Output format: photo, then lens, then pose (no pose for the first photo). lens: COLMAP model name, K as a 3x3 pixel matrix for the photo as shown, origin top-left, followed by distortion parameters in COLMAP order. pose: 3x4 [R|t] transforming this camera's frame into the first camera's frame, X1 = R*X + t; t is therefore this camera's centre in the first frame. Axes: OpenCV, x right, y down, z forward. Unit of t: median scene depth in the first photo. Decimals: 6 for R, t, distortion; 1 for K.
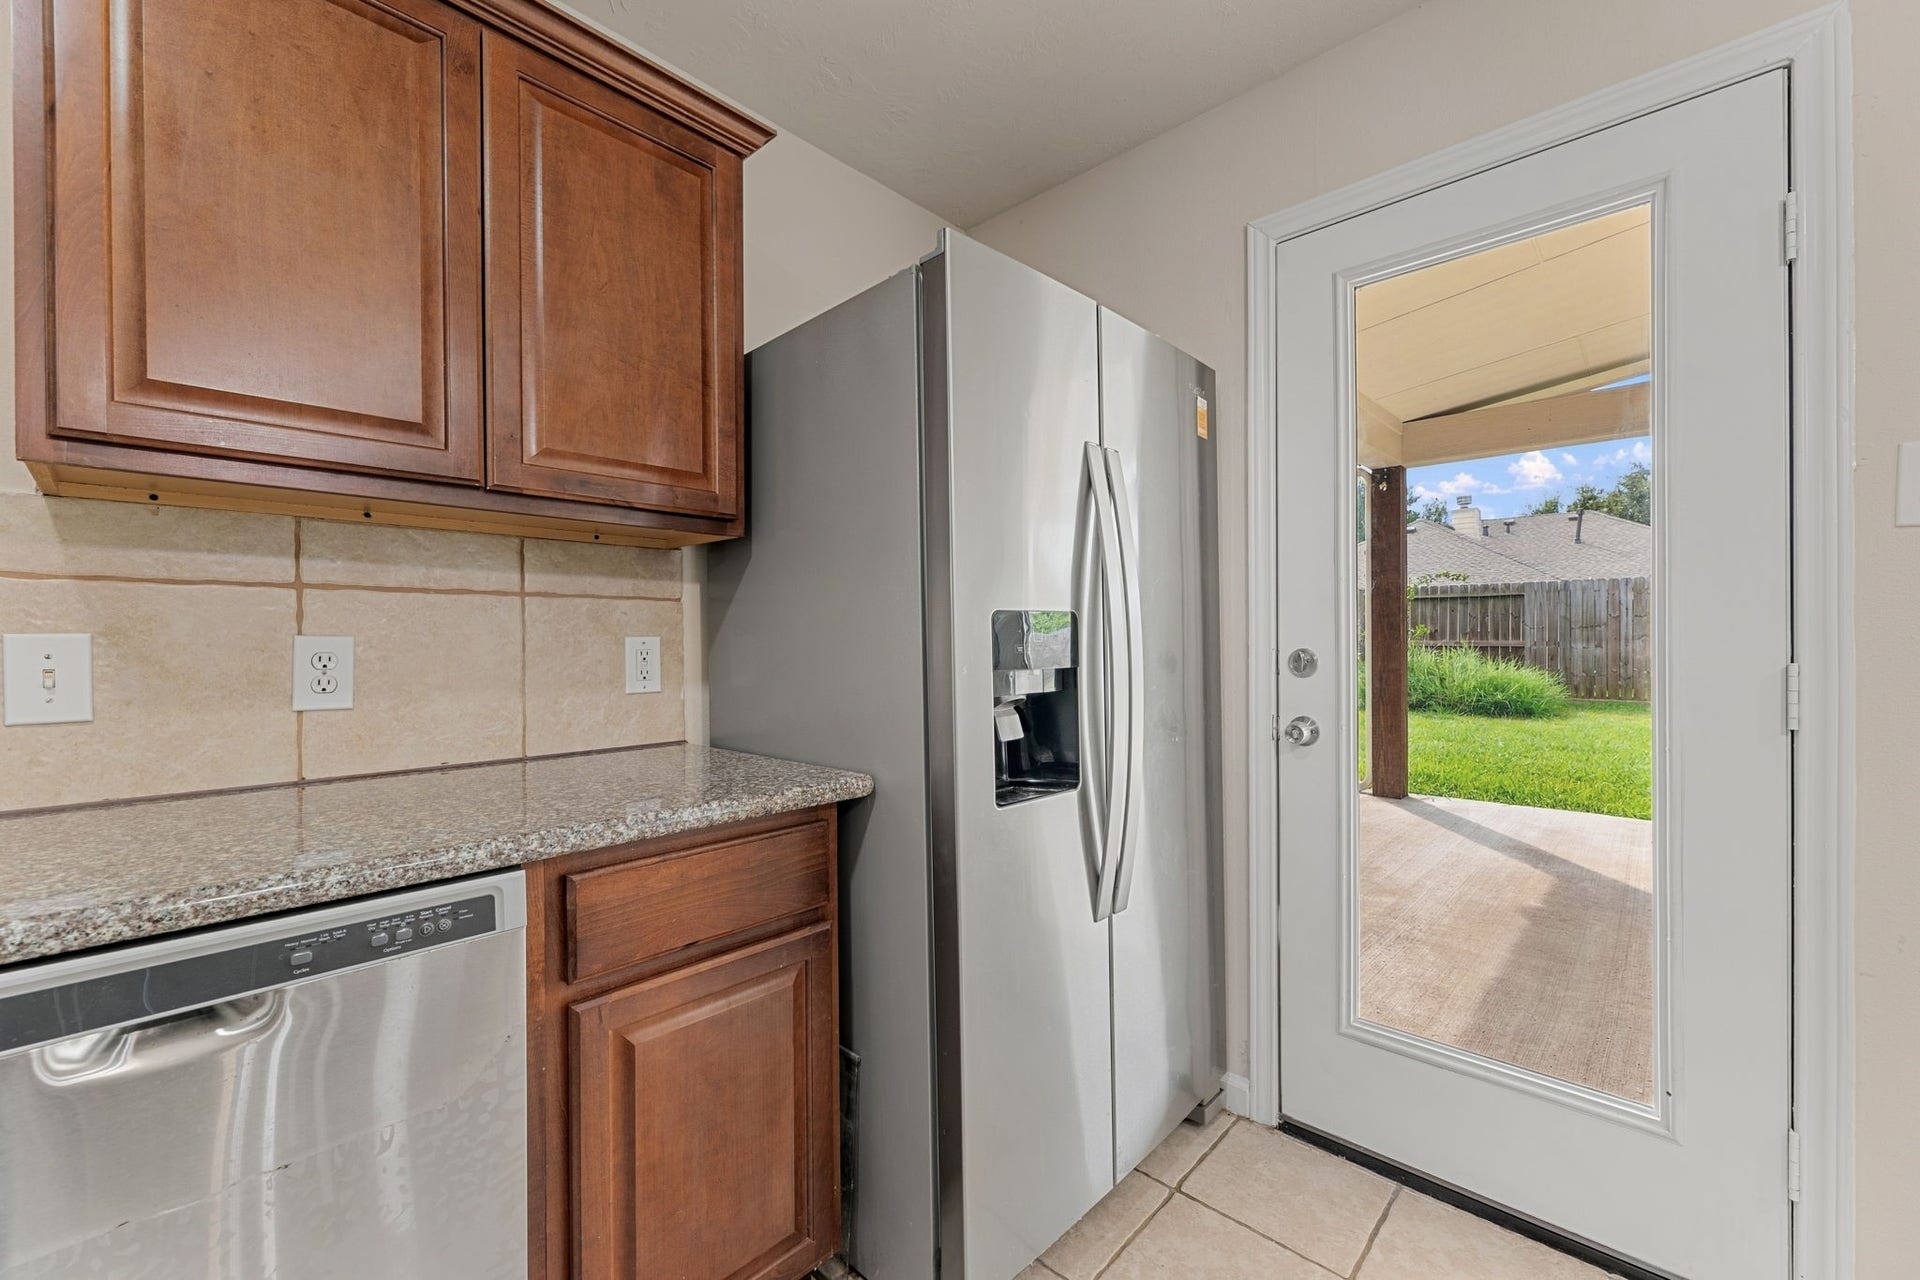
lens RADIAL K [[775.3, 0, 962.8], [0, 775.3, 640.4], [0, 0, 1]] dist [-0.000427, -0.000204]
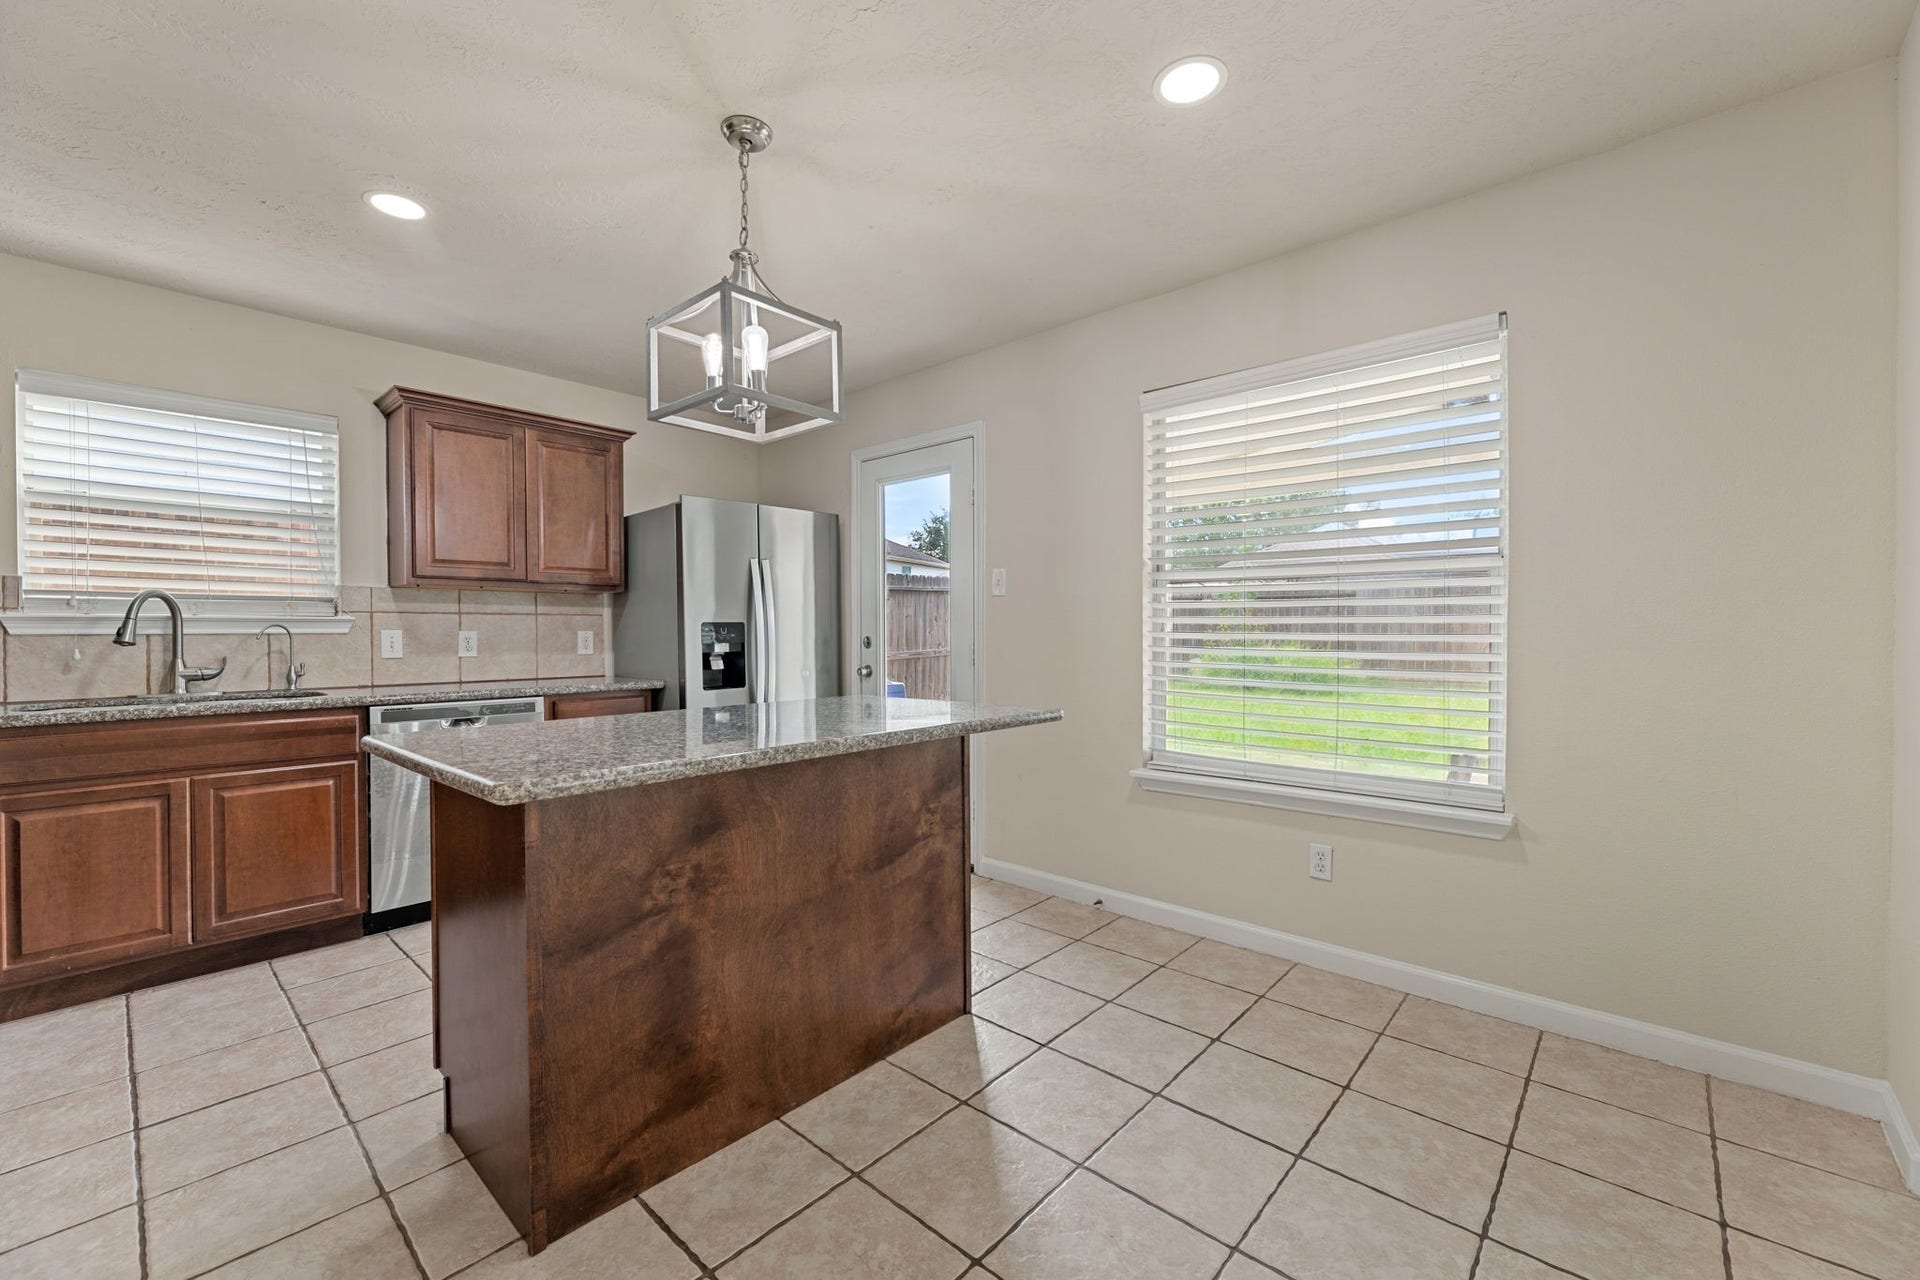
lens RADIAL K [[775.3, 0, 959.9], [0, 775.3, 636.4], [0, 0, 1]] dist [-0.000427, -0.000204]
pose [[0.999843, -0.000805, 0.017709, 0.901887], [0.000759, 0.999996, 0.002599, 0.008320], [-0.017711, -0.002585, 0.999840, -1.819079]]
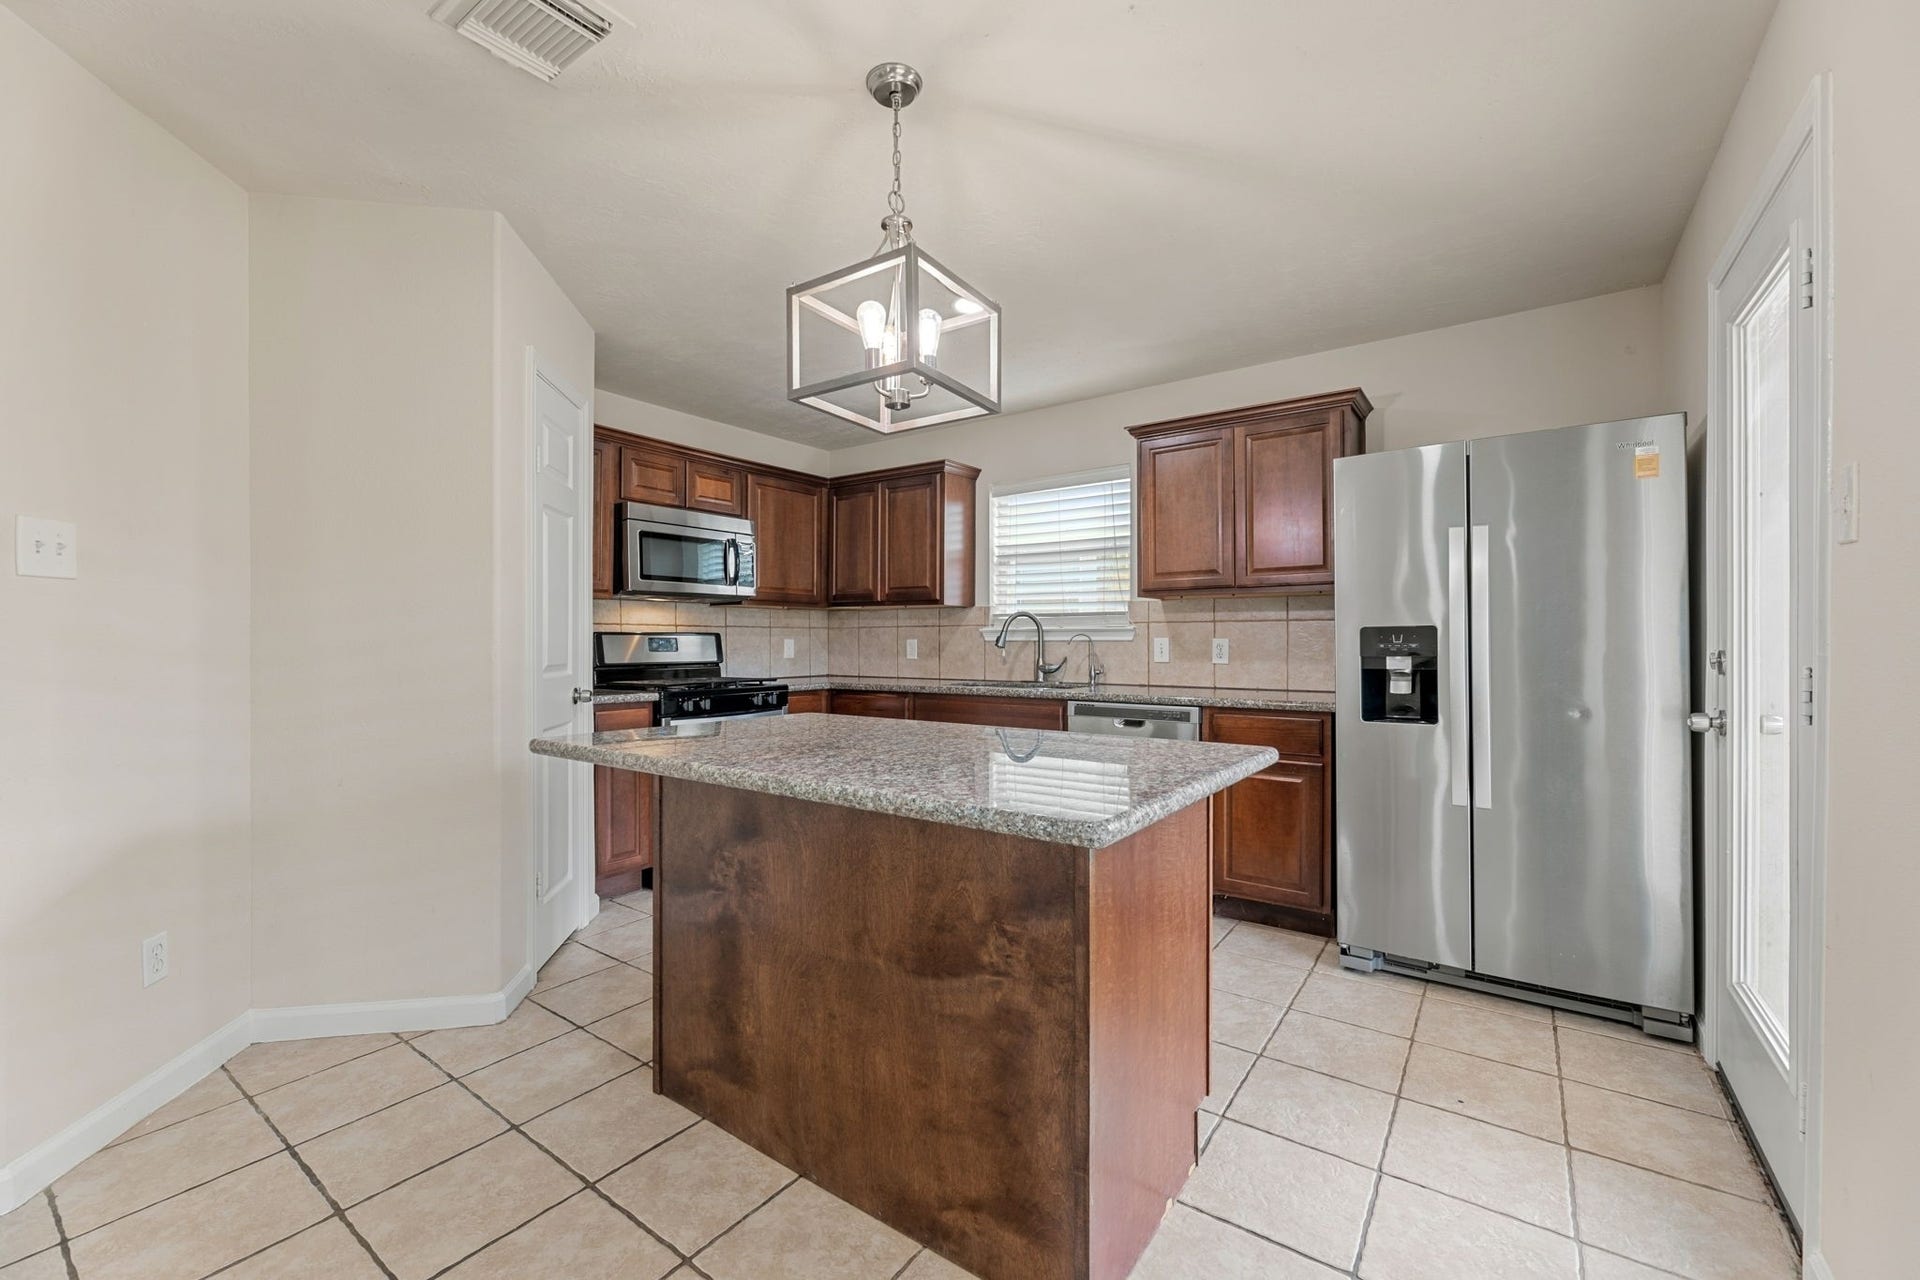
lens RADIAL K [[775.3, 0, 956.7], [0, 775.3, 639.6], [0, 0, 1]] dist [-0.000427, -0.000204]
pose [[0.125528, 0.002418, -0.992087, 1.886665], [-0.000916, 0.999997, 0.002321, -0.006768], [0.992090, 0.000618, 0.125529, -0.338989]]
